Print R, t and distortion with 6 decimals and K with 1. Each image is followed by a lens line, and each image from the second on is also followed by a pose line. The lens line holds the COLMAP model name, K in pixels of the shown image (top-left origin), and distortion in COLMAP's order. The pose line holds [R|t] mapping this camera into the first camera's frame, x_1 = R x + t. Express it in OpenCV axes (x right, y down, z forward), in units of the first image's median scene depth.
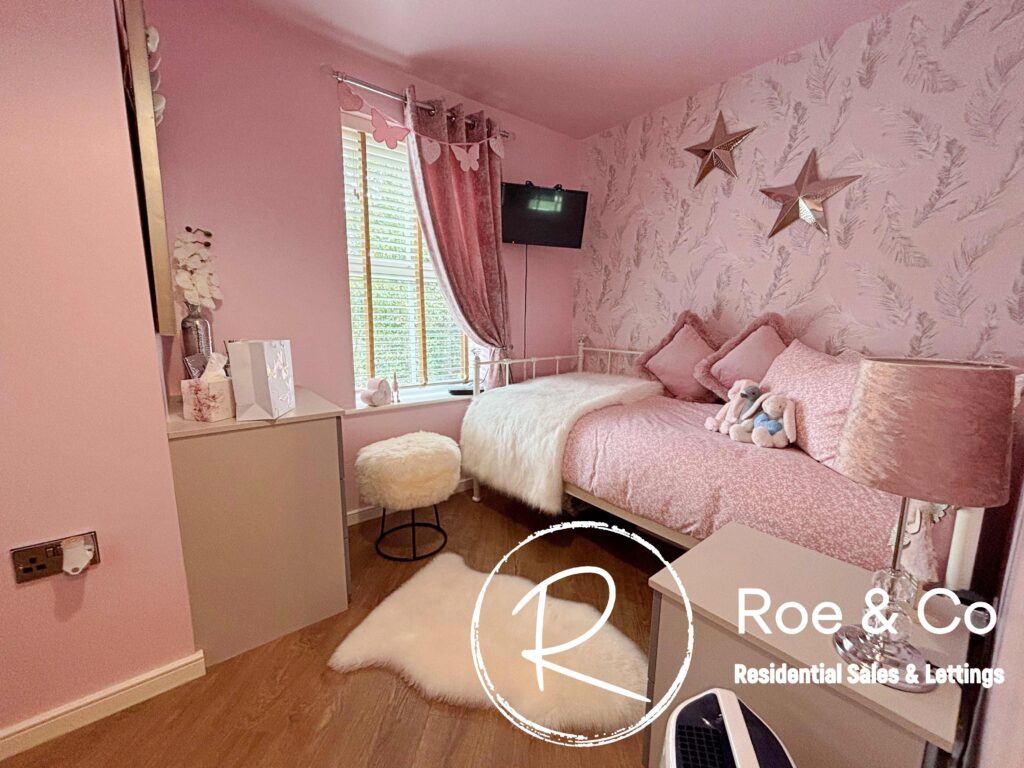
lens RADIAL K [[415.2, 0, 522.4], [0, 415.2, 383.9], [0, 0, 1]] dist [0.013768, -0.010138]
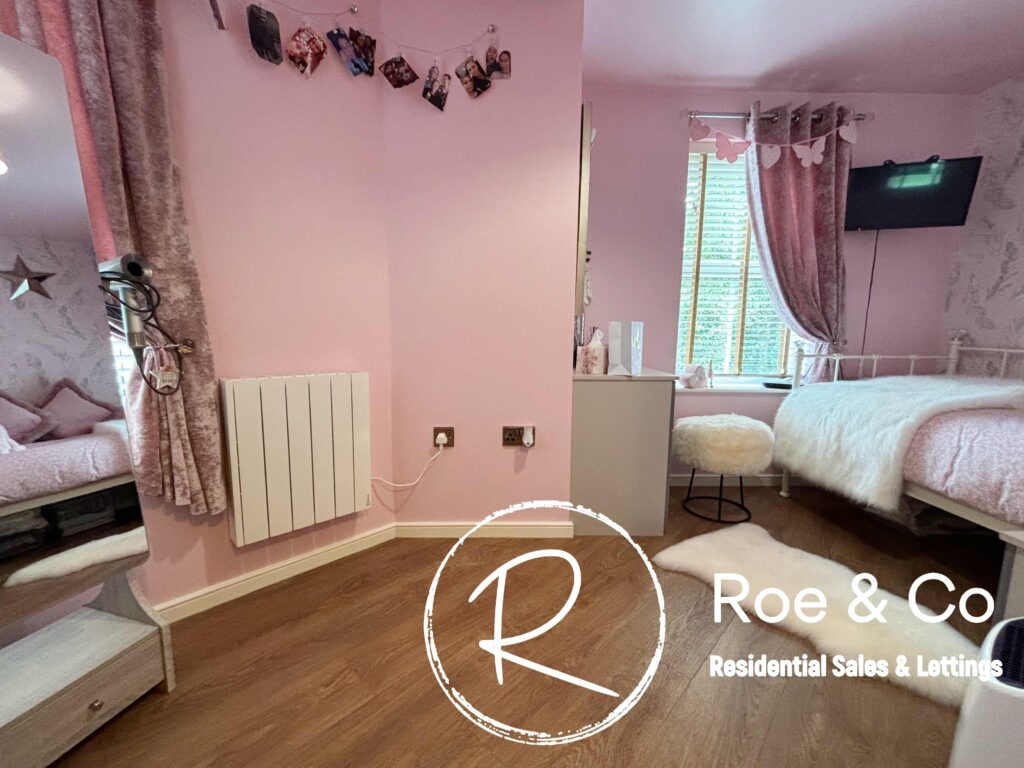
lens RADIAL K [[439.3, 0, 512.4], [0, 439.3, 381.1], [0, 0, 1]] dist [0.014761, 0.000430]
pose [[0.786867, 0.076400, -0.612375, 0.002456], [-0.103726, 0.994563, -0.009201, 0.097628], [0.608343, 0.070759, 0.790514, -0.263265]]
